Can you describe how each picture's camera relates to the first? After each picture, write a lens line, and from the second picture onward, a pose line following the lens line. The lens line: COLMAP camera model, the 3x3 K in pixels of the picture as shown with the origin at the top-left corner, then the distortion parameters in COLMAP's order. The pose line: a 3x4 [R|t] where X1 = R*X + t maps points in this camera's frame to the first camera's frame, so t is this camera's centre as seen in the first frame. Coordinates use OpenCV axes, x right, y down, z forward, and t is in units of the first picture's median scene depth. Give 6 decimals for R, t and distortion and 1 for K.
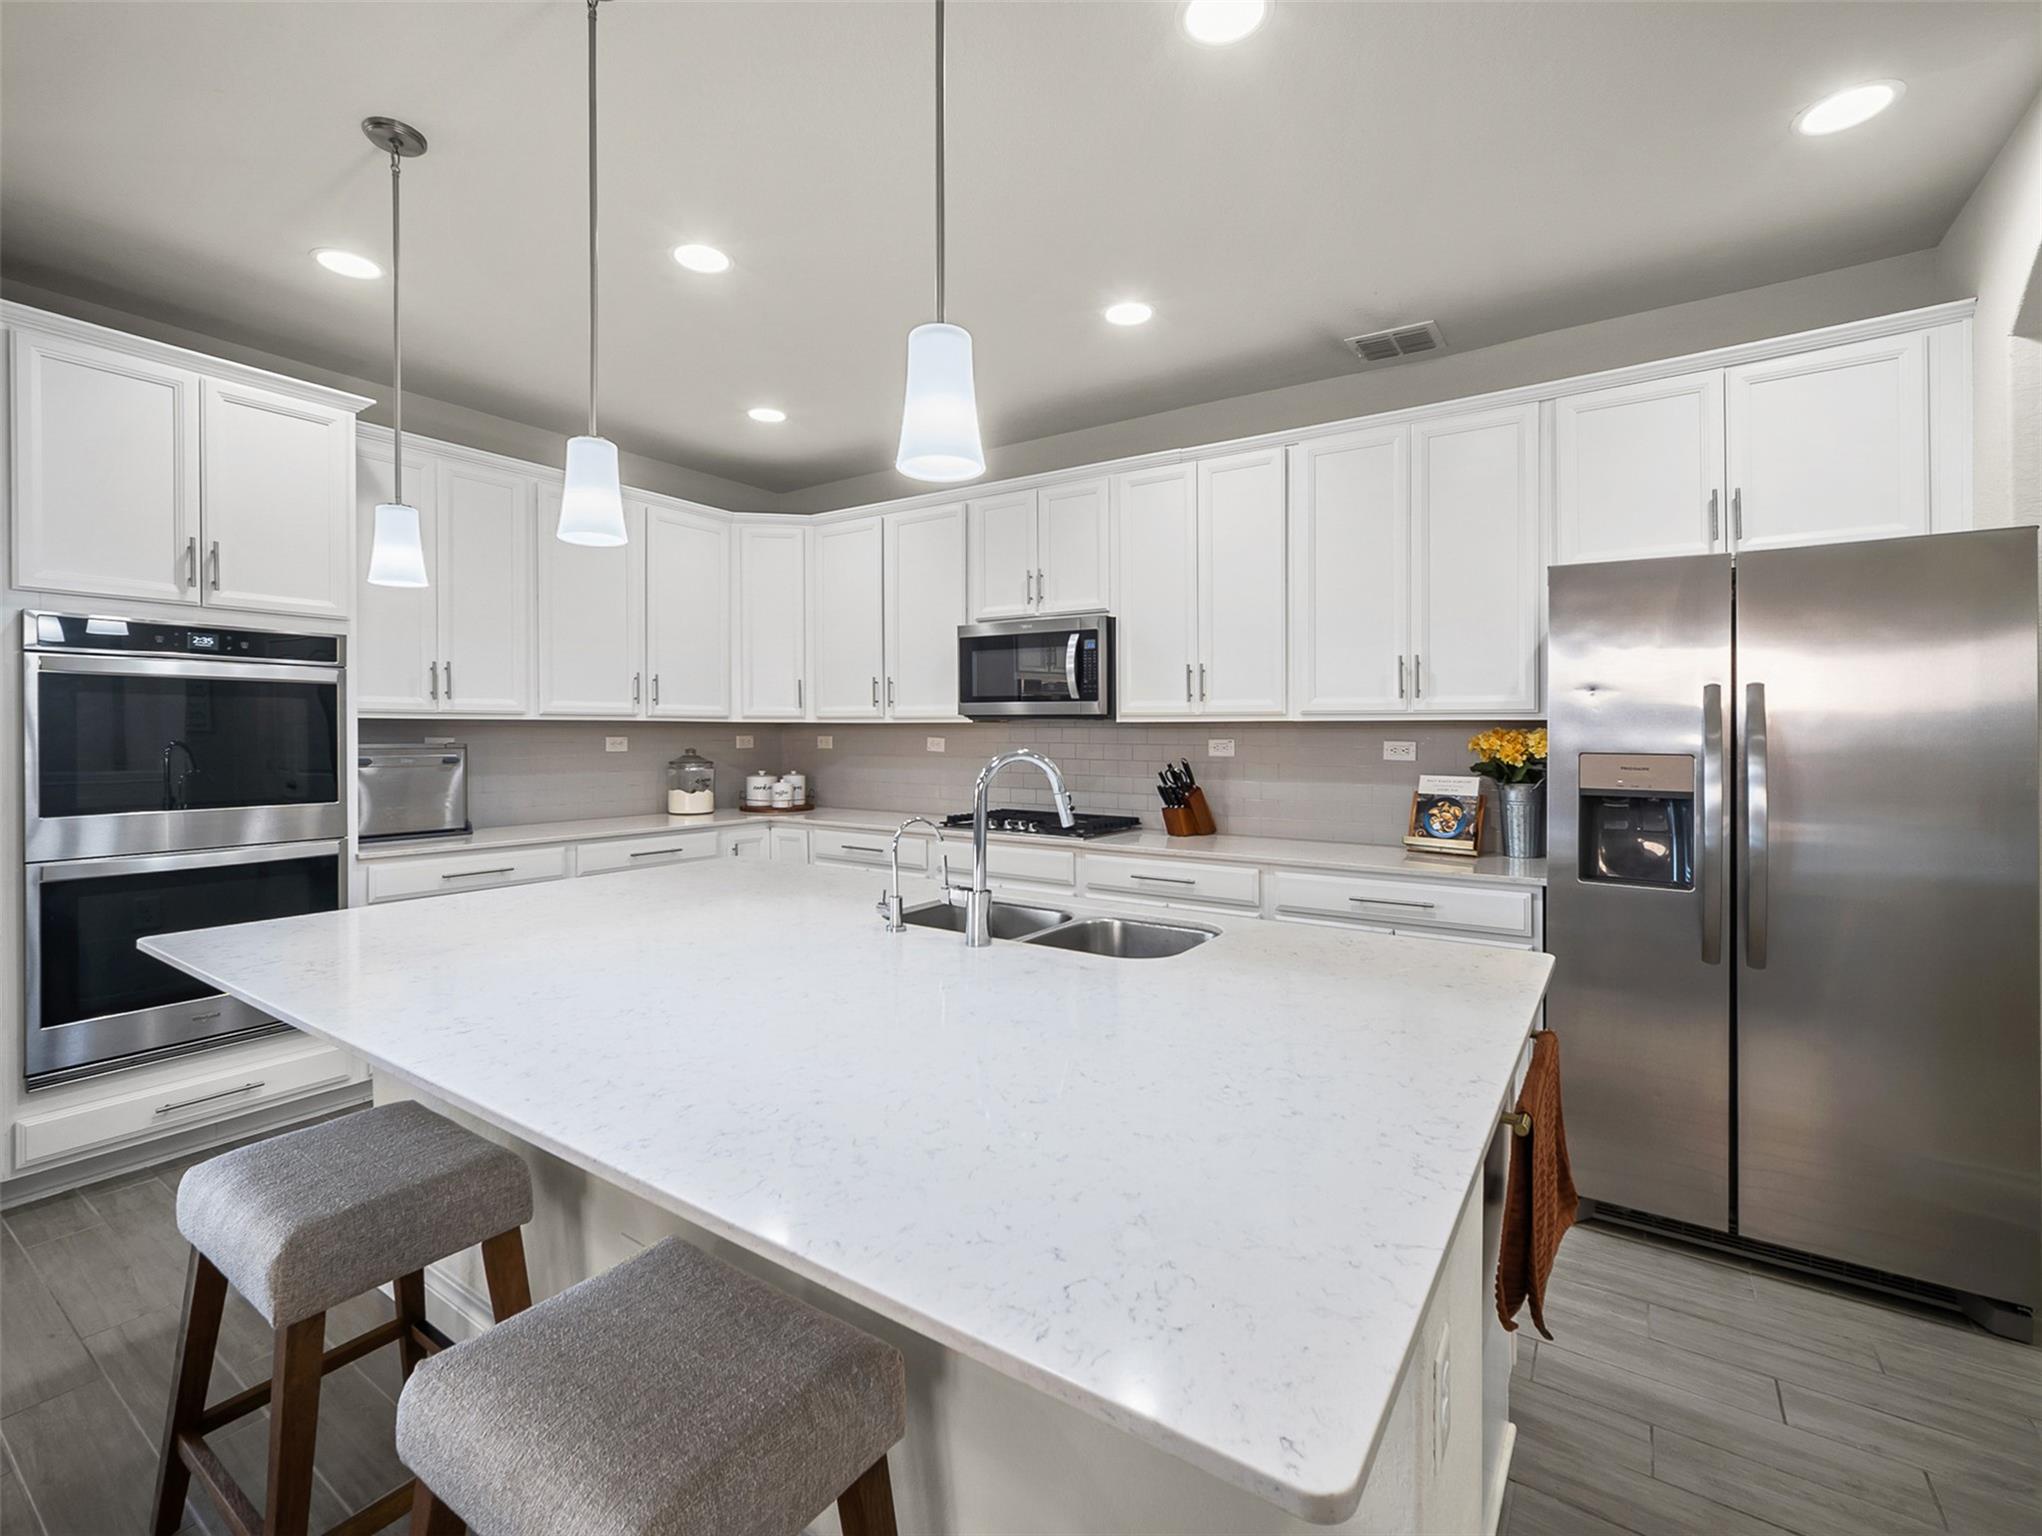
lens RADIAL K [[911.7, 0, 1019.2], [0, 911.7, 736.2], [0, 0, 1]] dist [0.001933, 0.000255]
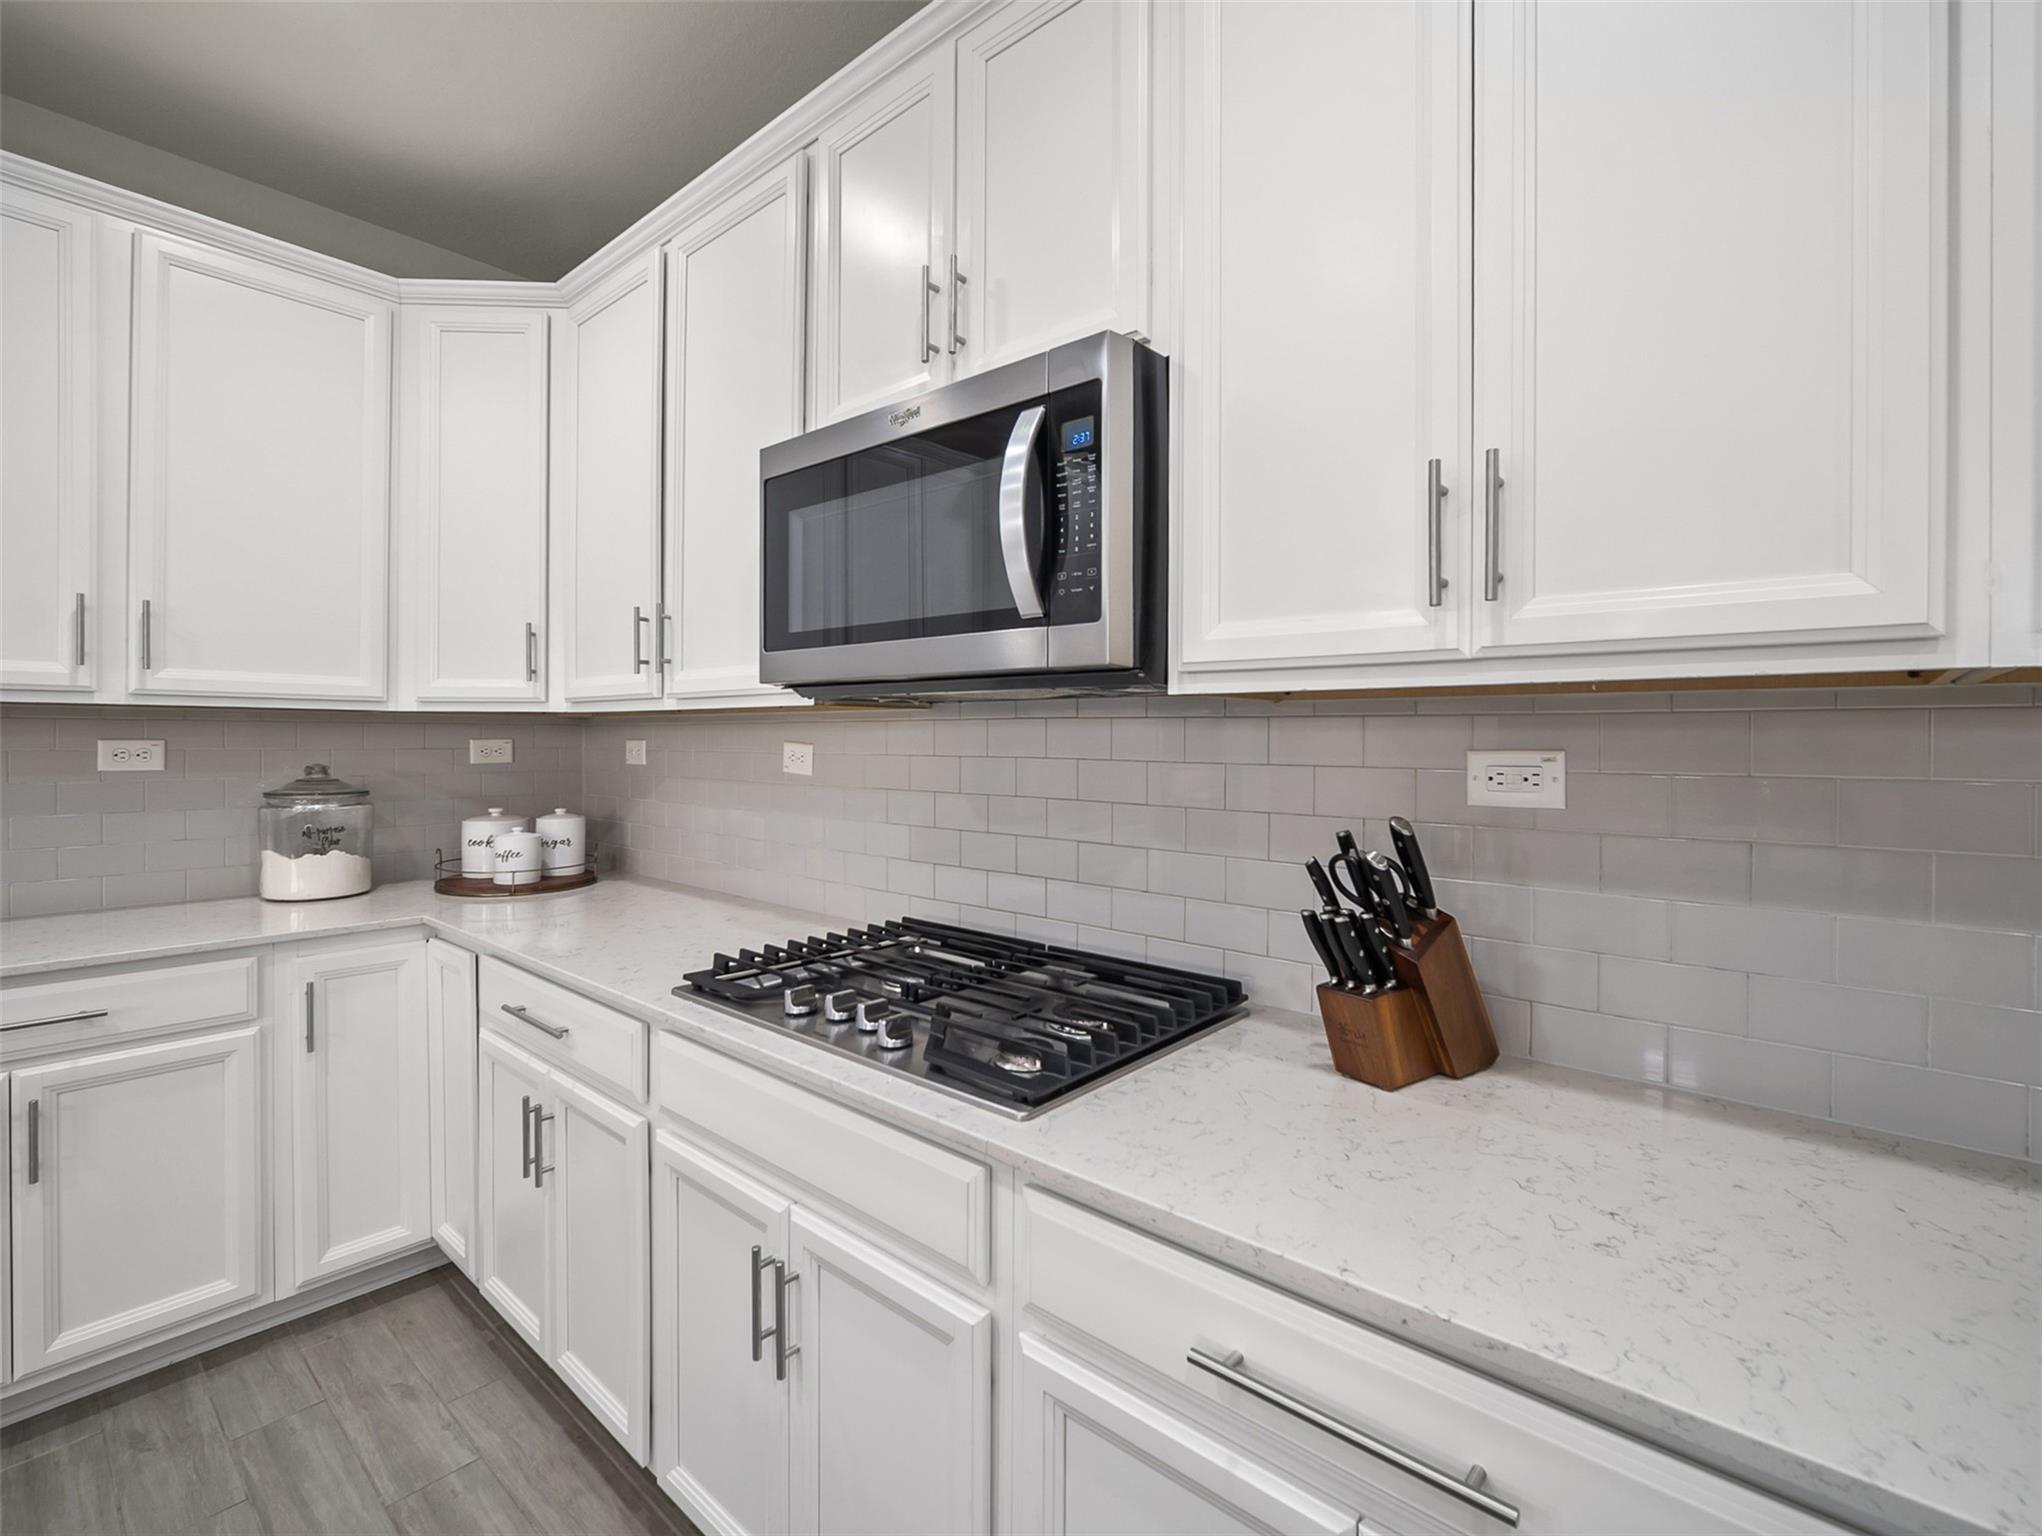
lens RADIAL K [[940.2, 0, 1021.0], [0, 940.2, 768.0], [0, 0, 1]] dist [-0.010329, 0.000056]
pose [[0.993403, 0.006466, -0.114494, 0.093761], [-0.003535, 0.999661, 0.025789, 0.001213], [0.114622, -0.025214, 0.993089, 0.677077]]
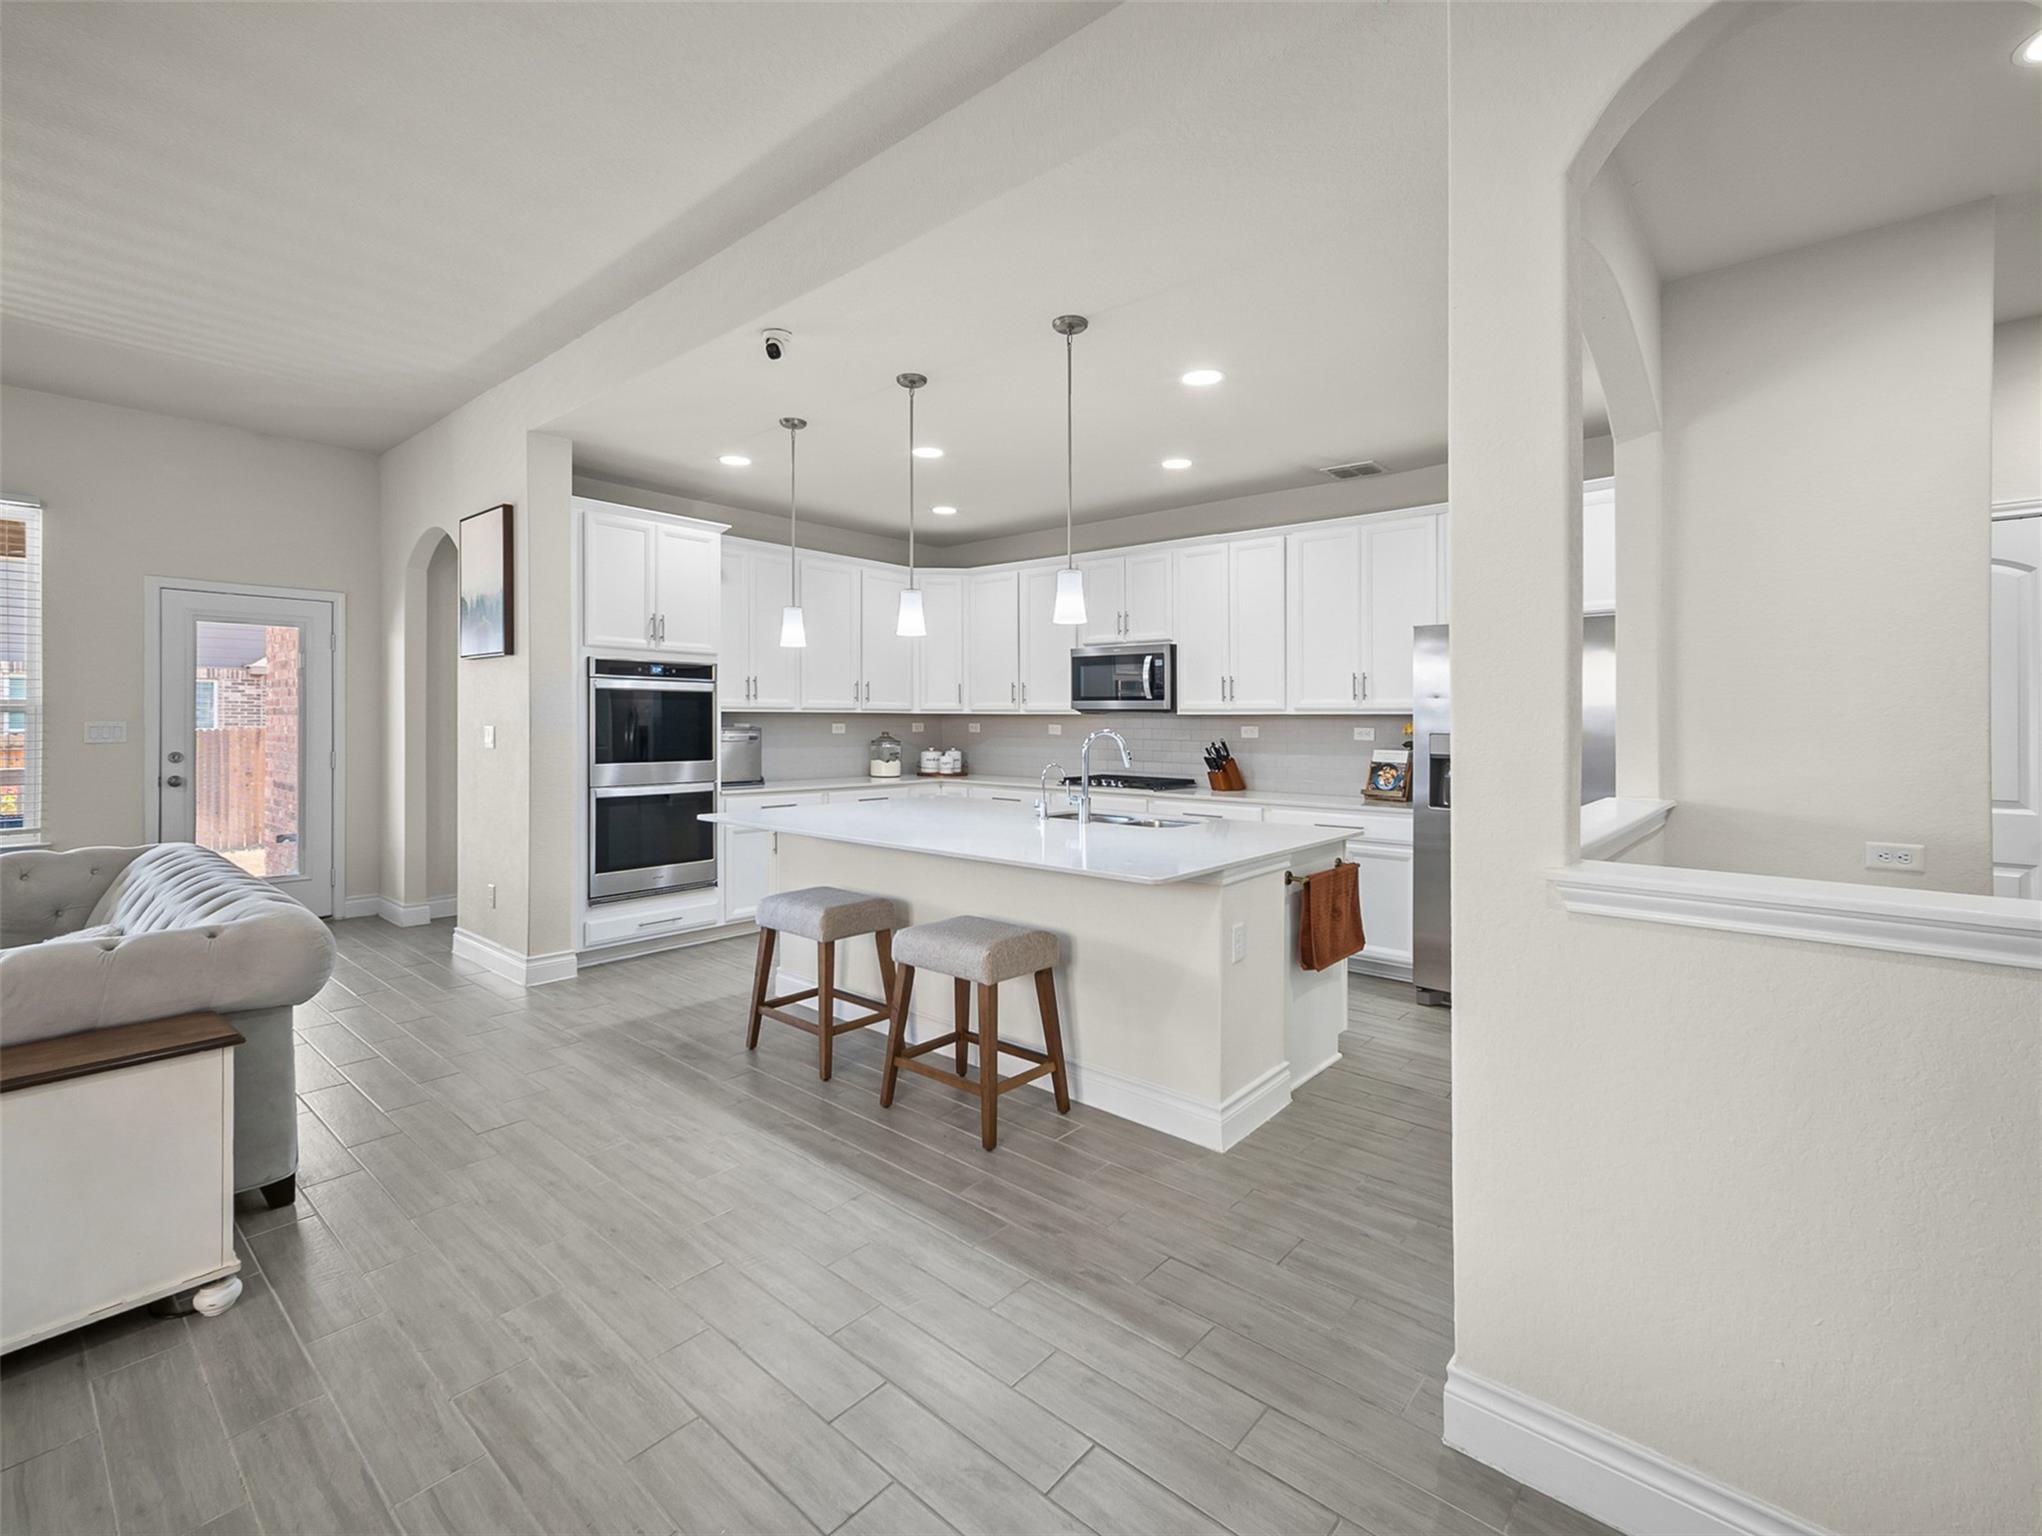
lens RADIAL K [[903.2, 0, 1030.6], [0, 903.2, 688.8], [0, 0, 1]] dist [0.001105, 0.000151]
pose [[0.994398, -0.001455, -0.105695, 0.024236], [-0.002701, 0.999229, -0.039166, 0.001401], [0.105670, 0.039232, 0.993627, -0.498594]]
